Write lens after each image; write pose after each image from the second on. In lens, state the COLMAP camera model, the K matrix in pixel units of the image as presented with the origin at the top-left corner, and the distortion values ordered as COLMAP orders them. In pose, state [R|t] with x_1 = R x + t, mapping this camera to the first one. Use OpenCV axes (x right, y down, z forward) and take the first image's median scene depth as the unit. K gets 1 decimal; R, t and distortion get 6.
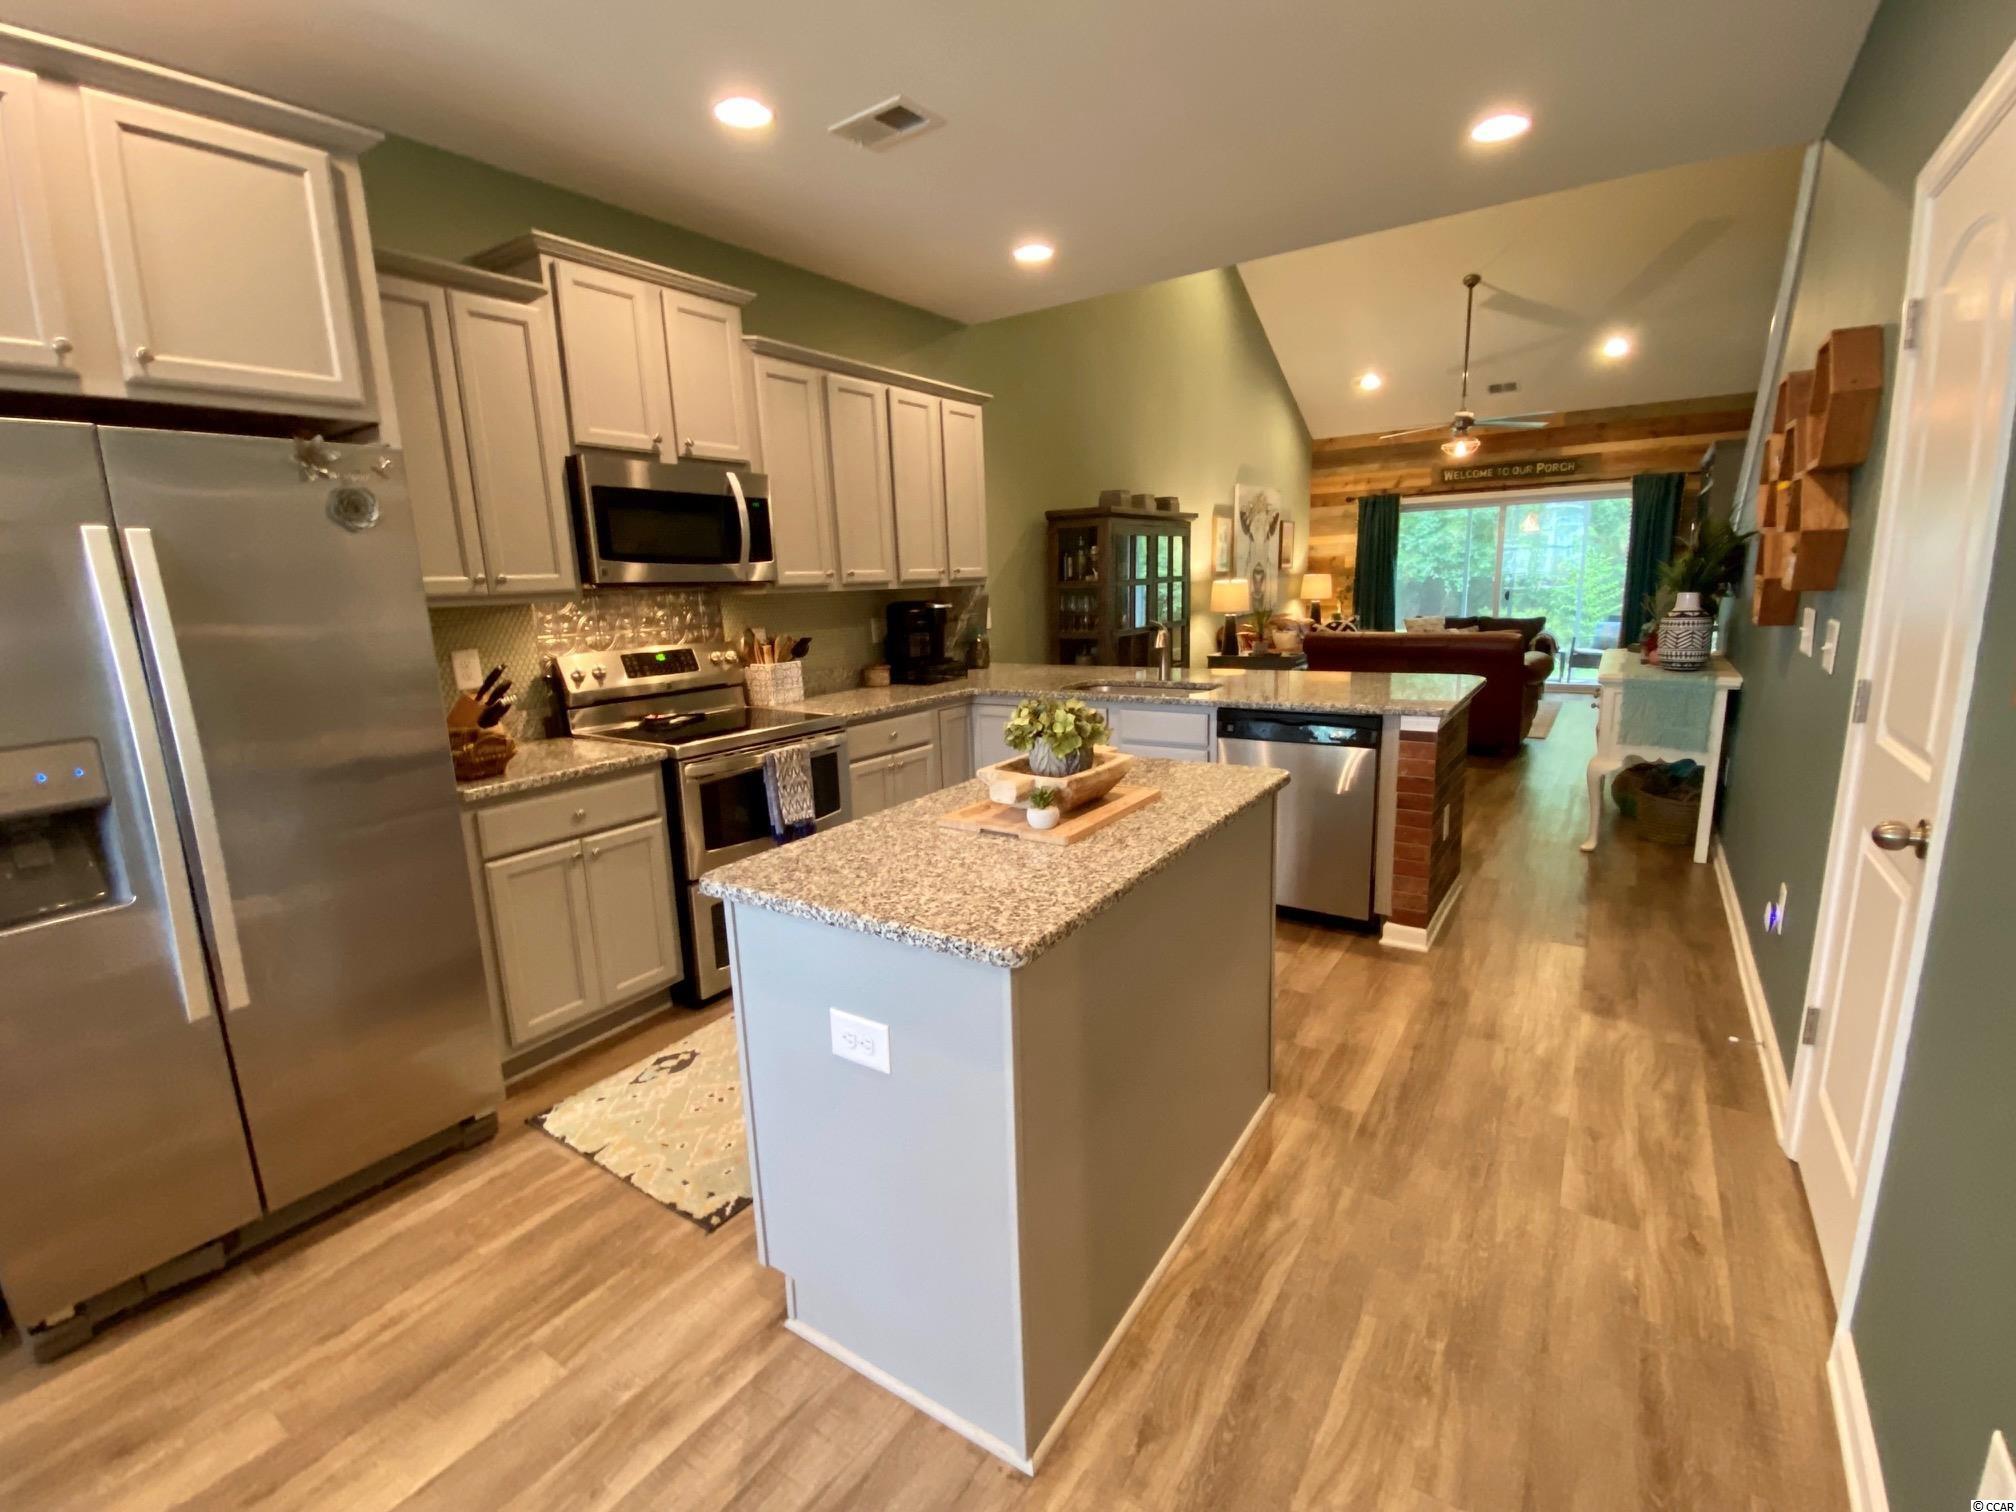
lens RADIAL K [[891.2, 0, 1003.6], [0, 891.2, 755.5], [0, 0, 1]] dist [0.002899, -0.000065]
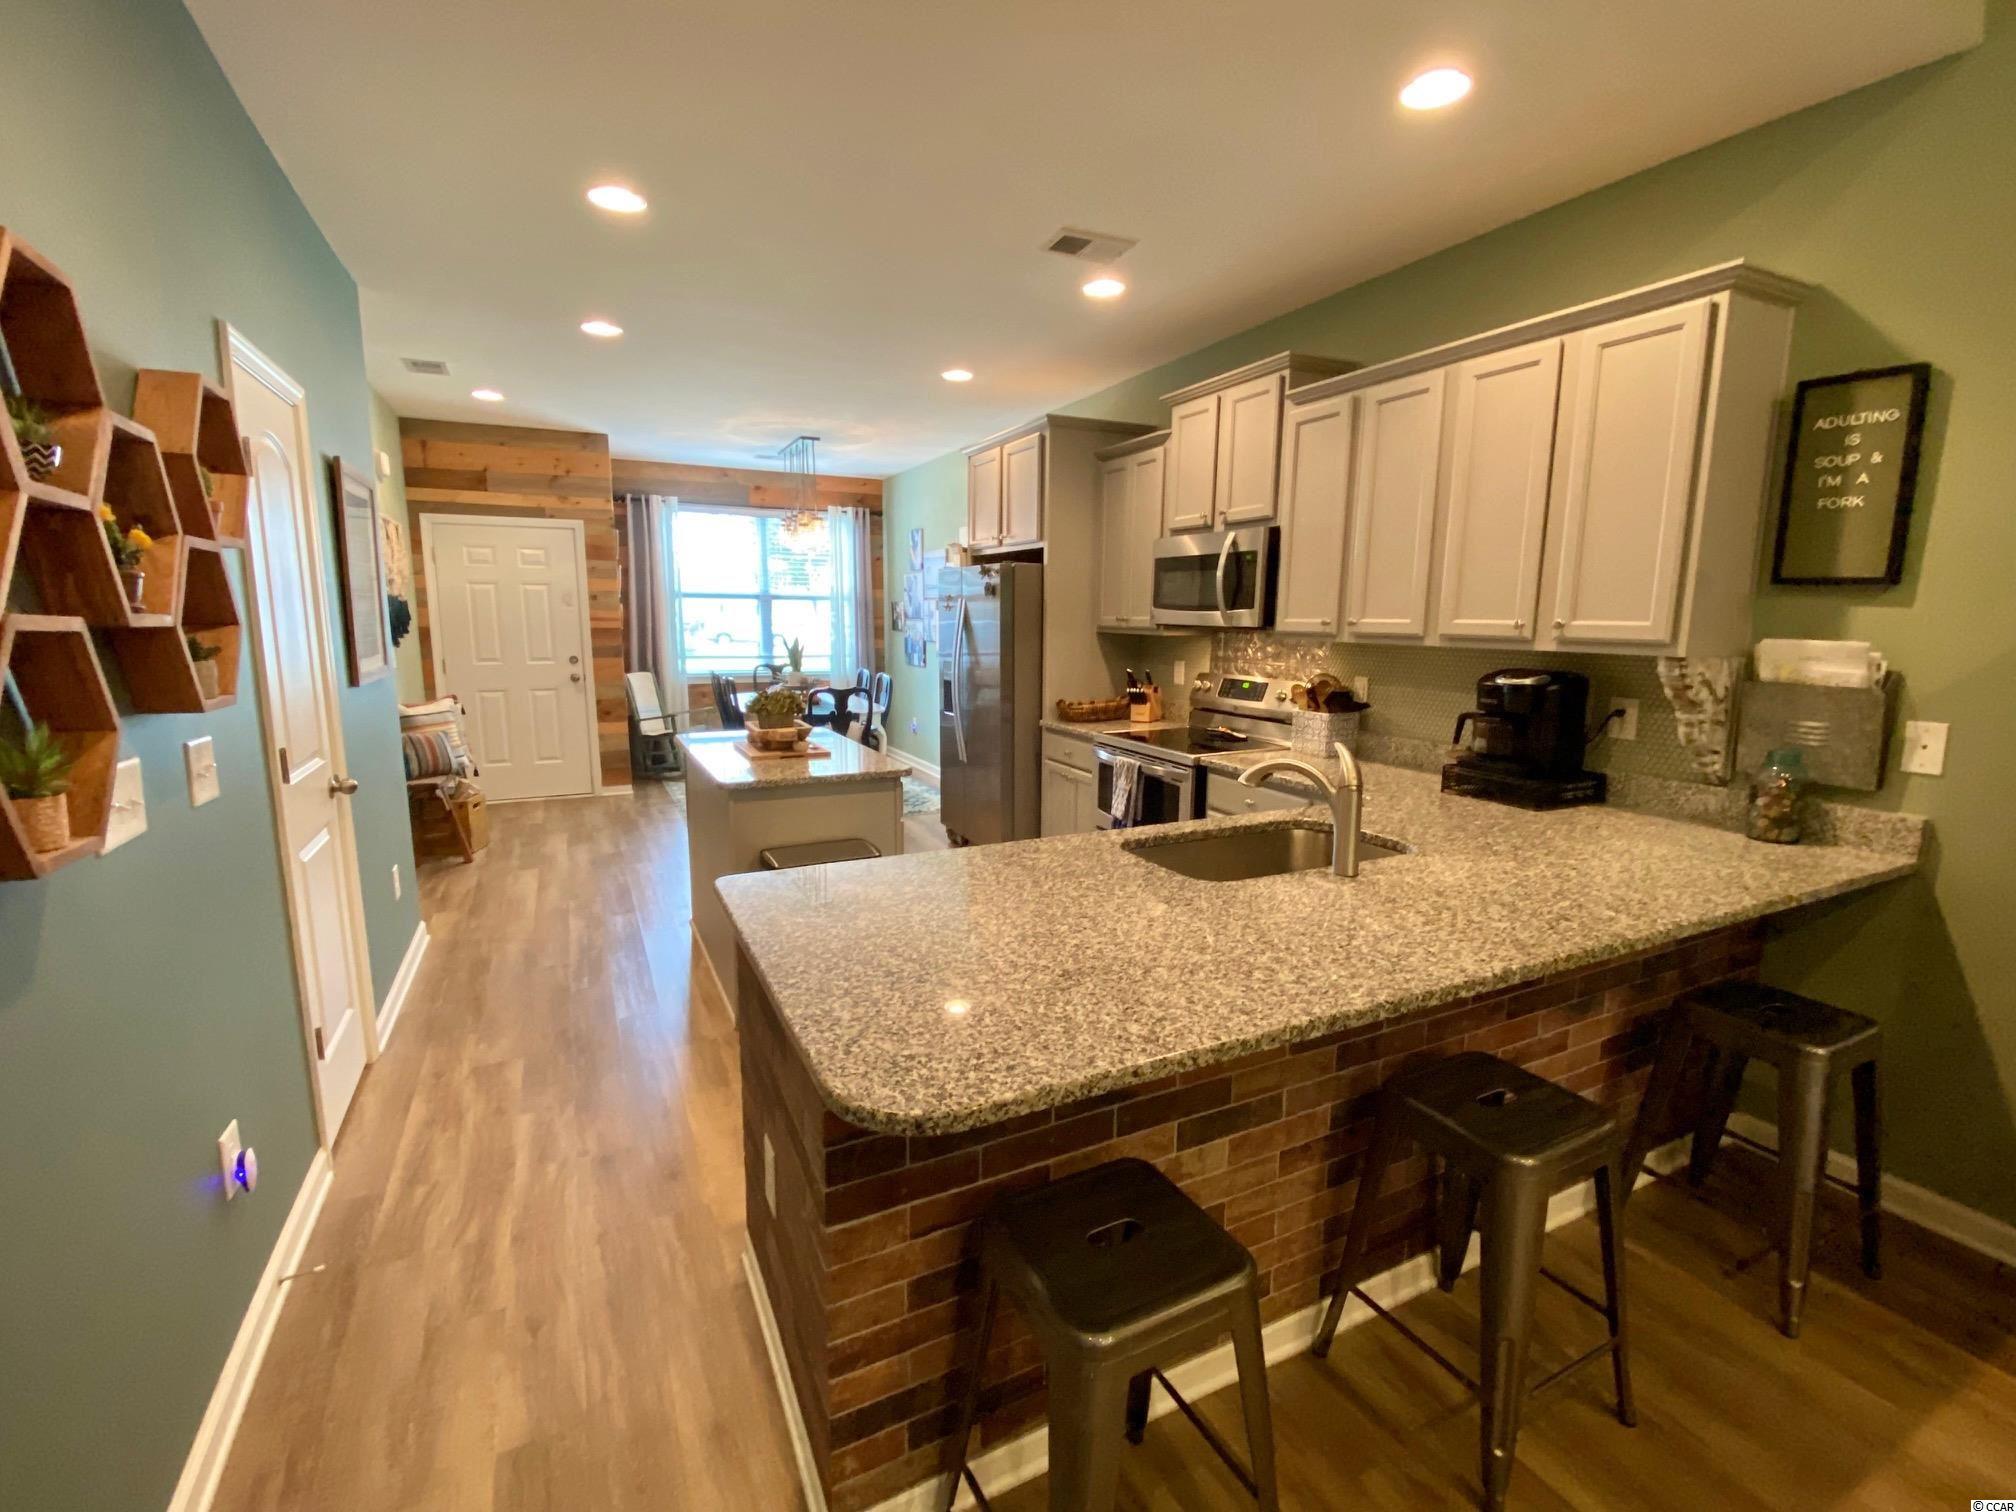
lens RADIAL K [[891.2, 0, 1019.9], [0, 891.2, 759.6], [0, 0, 1]] dist [0.002899, -0.000065]
pose [[-0.467611, 0.172247, -0.866989, 1.139503], [-0.162768, 0.947279, 0.275987, -0.413076], [0.868819, 0.270173, -0.414922, 1.743871]]
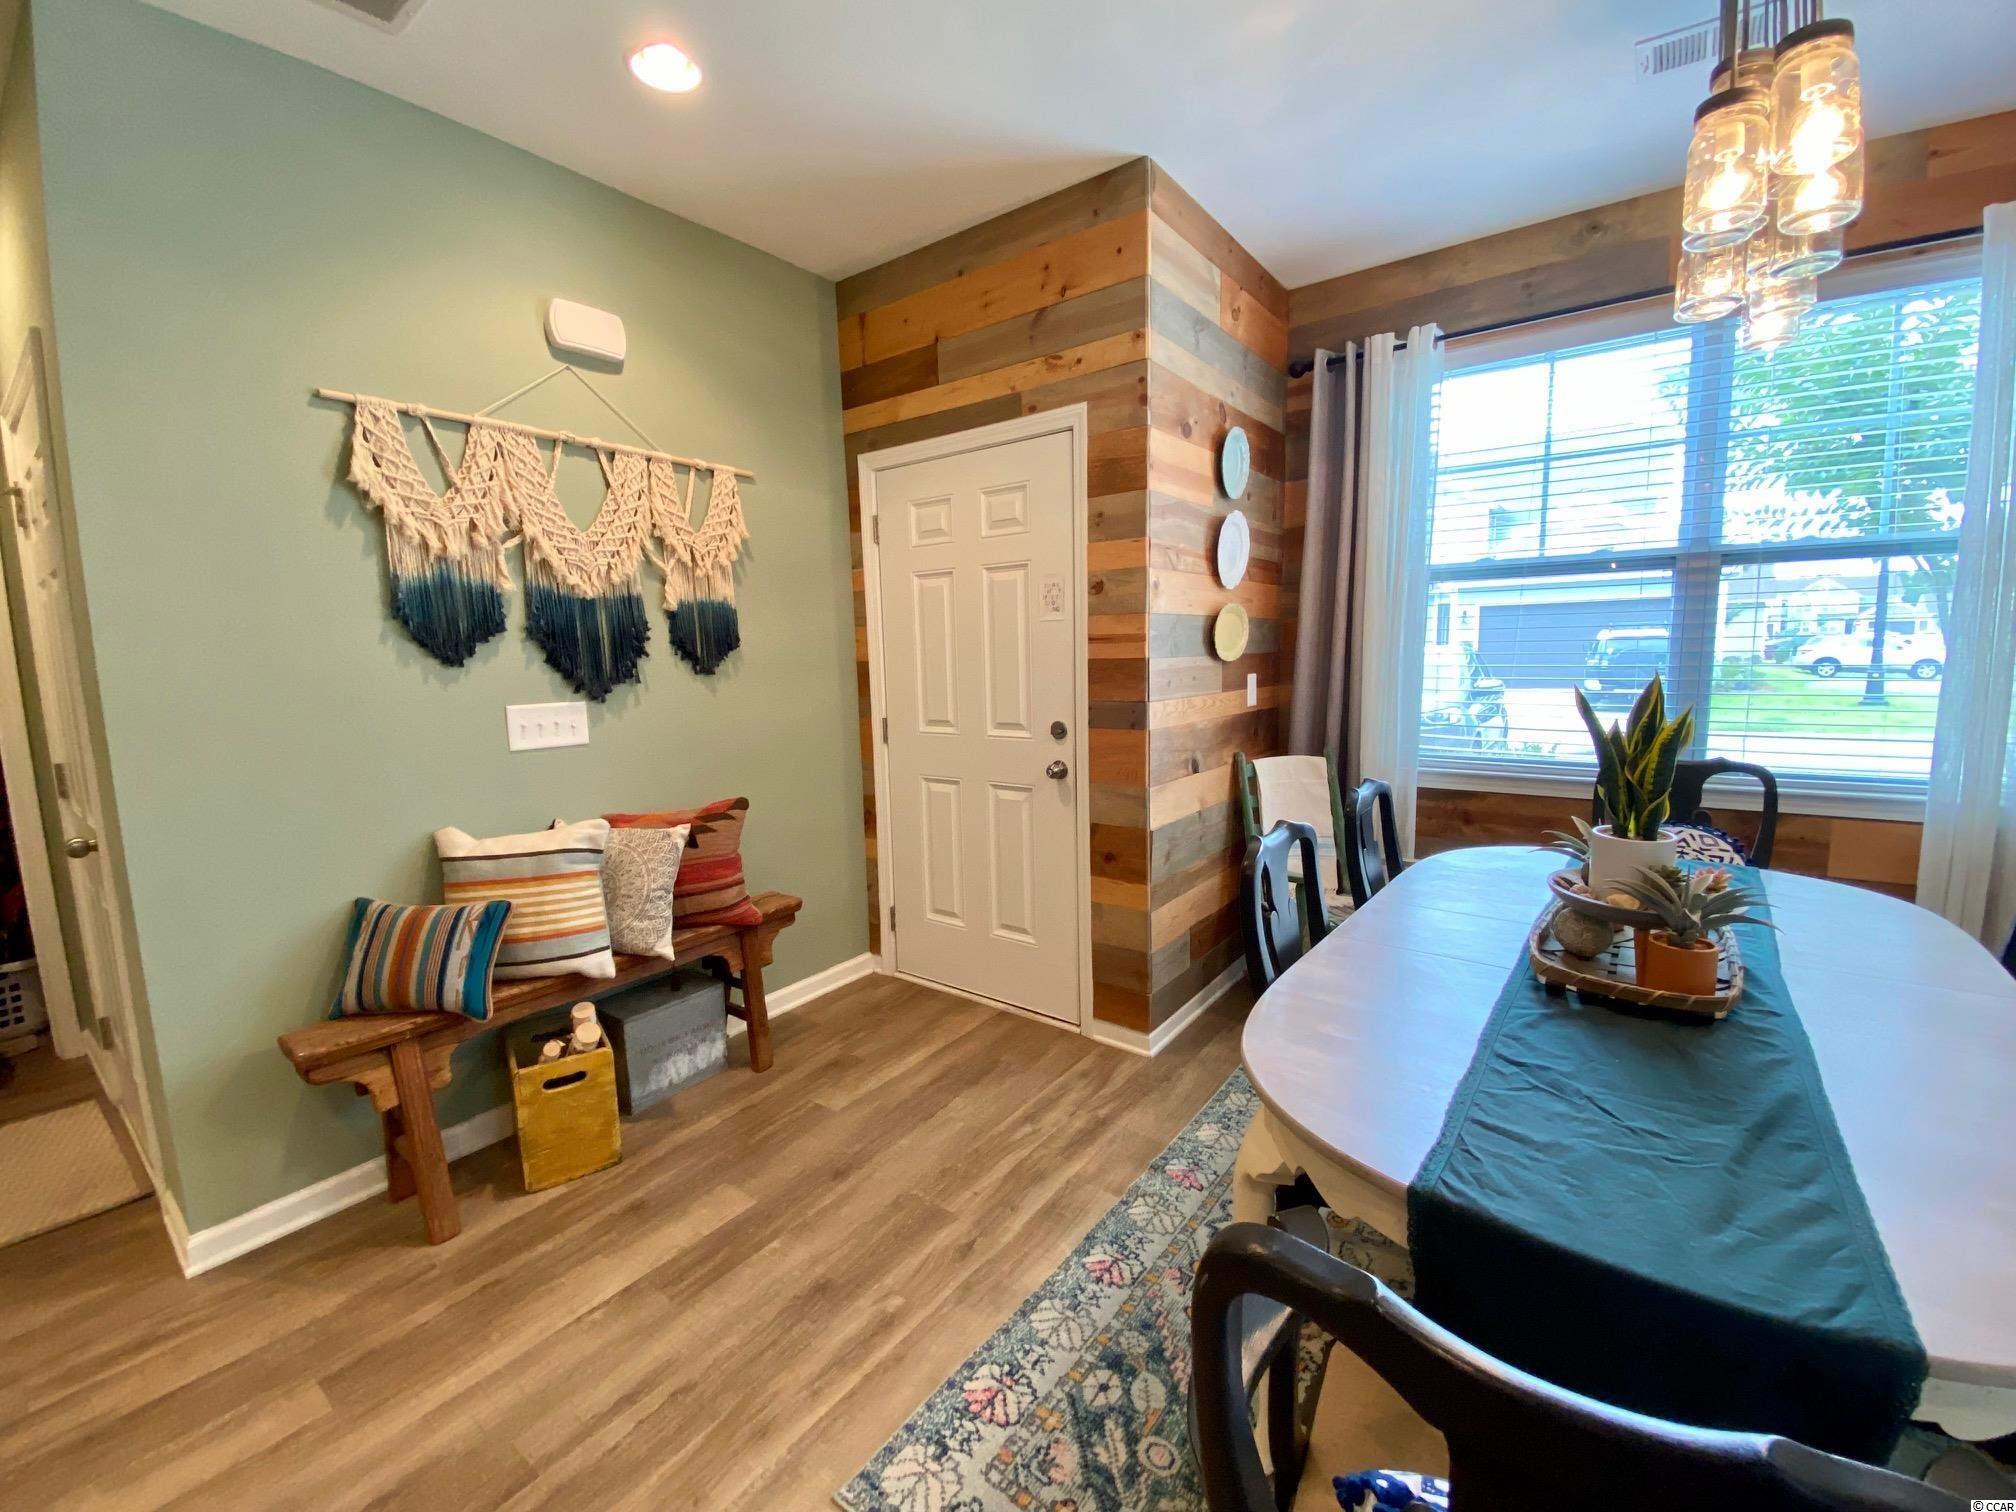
lens RADIAL K [[830.2, 0, 1027.4], [0, 830.2, 758.5], [0, 0, 1]] dist [0.004552, -0.002259]
pose [[-0.998428, 0.050474, 0.024376, -0.663489], [0.055609, 0.946549, 0.317730, -0.044524], [-0.007036, 0.318586, -0.947868, 0.396032]]
